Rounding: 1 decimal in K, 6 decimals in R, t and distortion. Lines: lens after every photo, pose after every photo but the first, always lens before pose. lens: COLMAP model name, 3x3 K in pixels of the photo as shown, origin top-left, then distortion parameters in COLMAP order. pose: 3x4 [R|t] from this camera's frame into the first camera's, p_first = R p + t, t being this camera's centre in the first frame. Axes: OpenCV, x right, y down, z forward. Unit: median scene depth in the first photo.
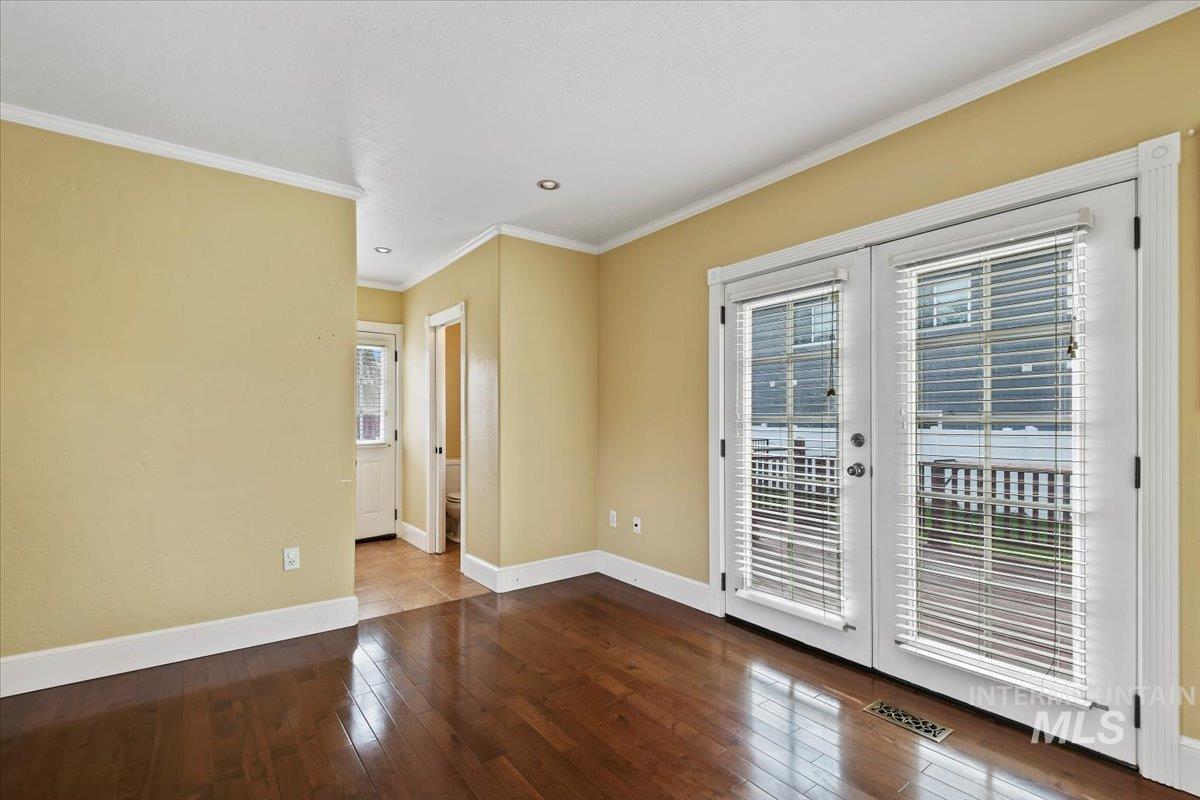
lens RADIAL K [[536.2, 0, 599.0], [0, 536.2, 410.3], [0, 0, 1]] dist [0.005427, -0.000760]
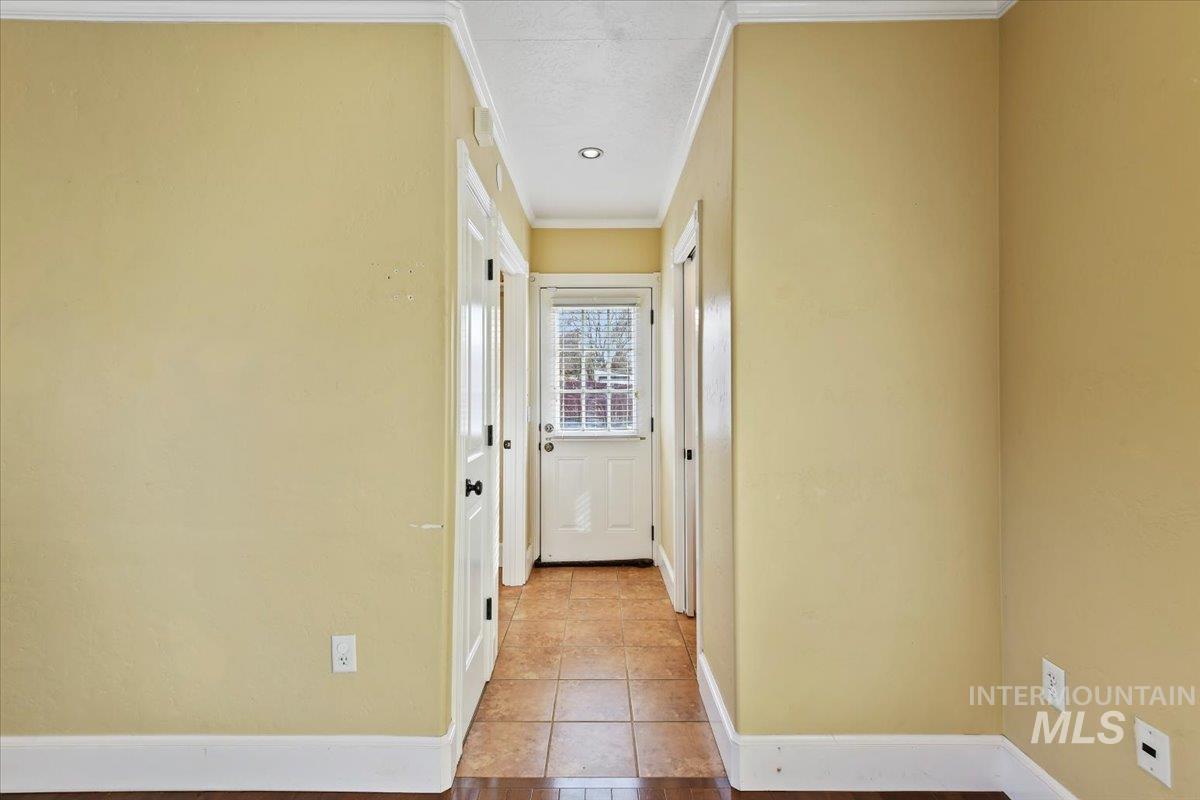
lens RADIAL K [[536.2, 0, 588.9], [0, 536.2, 388.9], [0, 0, 1]] dist [0.005427, -0.000760]
pose [[0.790701, -0.004721, -0.612184, 0.001063], [0.010633, 0.999925, 0.006023, -0.008763], [0.612110, -0.011272, 0.790693, 0.422521]]
